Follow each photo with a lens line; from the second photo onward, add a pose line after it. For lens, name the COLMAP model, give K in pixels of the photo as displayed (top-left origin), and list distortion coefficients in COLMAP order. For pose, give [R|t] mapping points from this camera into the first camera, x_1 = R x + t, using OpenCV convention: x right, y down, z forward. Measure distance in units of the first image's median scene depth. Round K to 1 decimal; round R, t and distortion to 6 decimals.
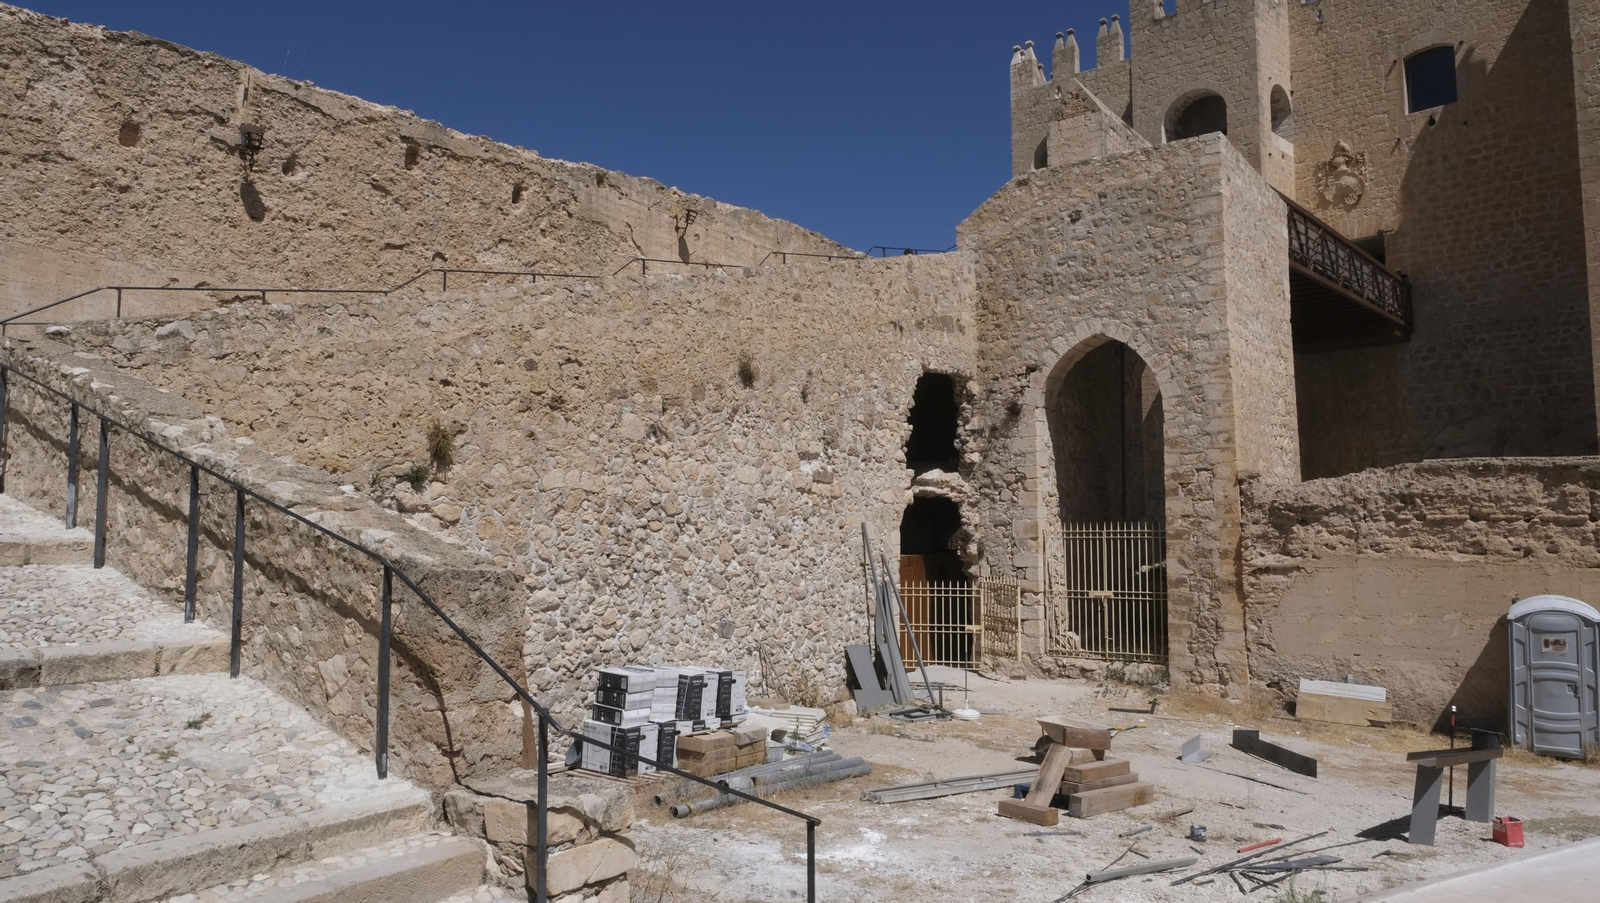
lens RADIAL K [[1085.1, 0, 797.4], [0, 1085.1, 445.8], [0, 0, 1]] dist [-0.034738, 0.011872]
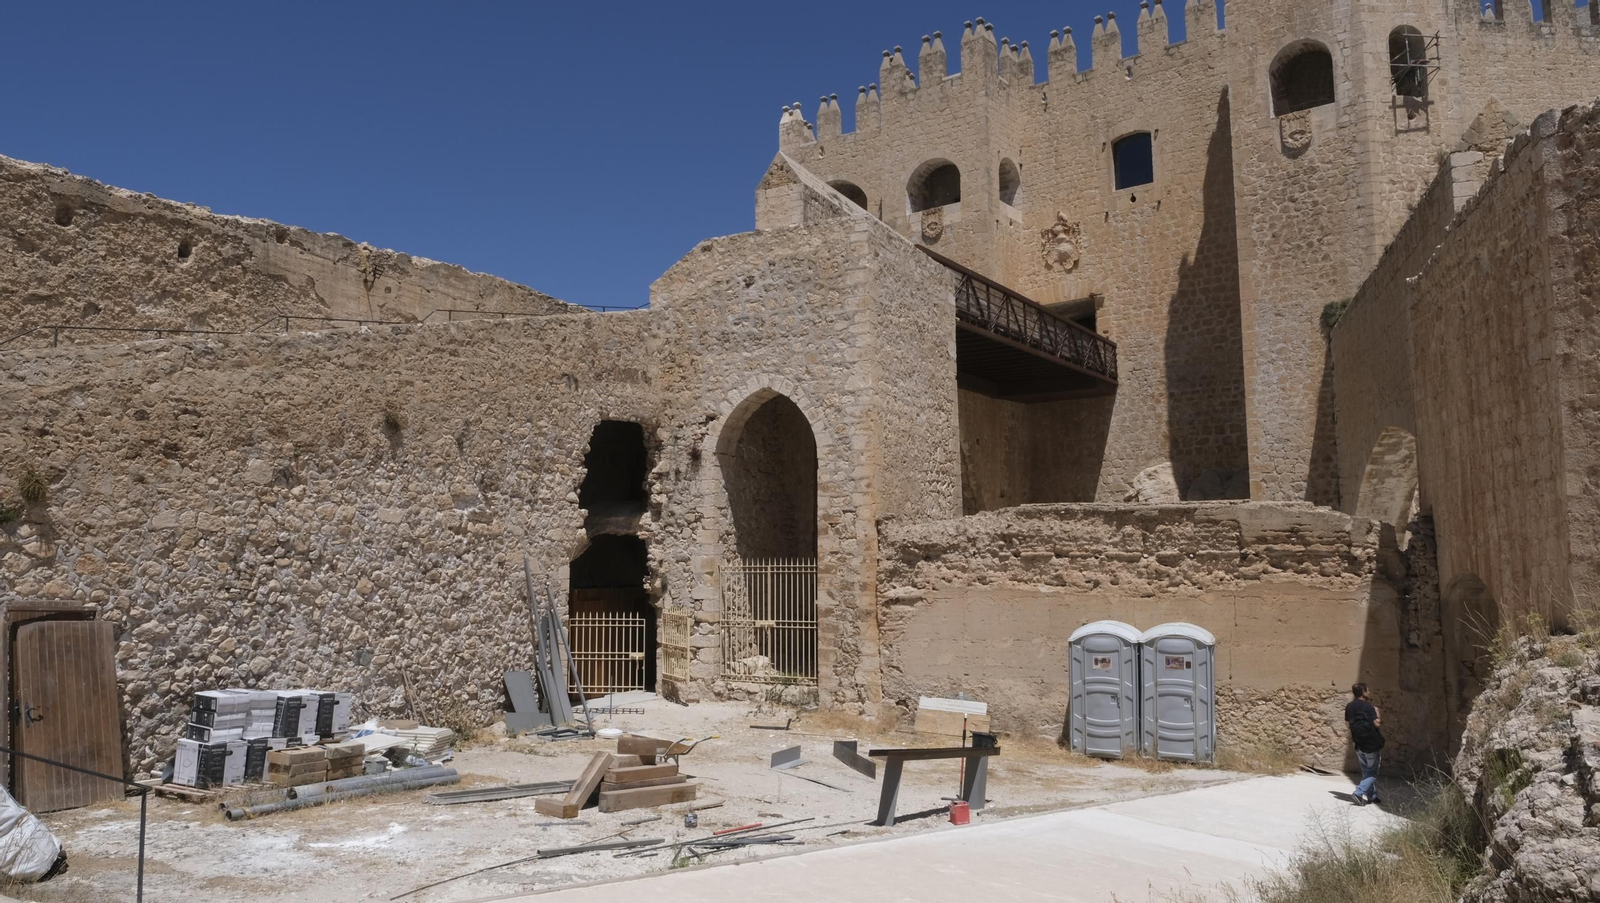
lens RADIAL K [[1085.1, 0, 801.2], [0, 1085.1, 454.6], [0, 0, 1]] dist [-0.034738, 0.011872]
pose [[0.988425, 0.012616, 0.151183, 0.163265], [-0.009086, 0.999670, -0.024020, -0.009867], [-0.151436, 0.022368, 0.988214, -0.113699]]
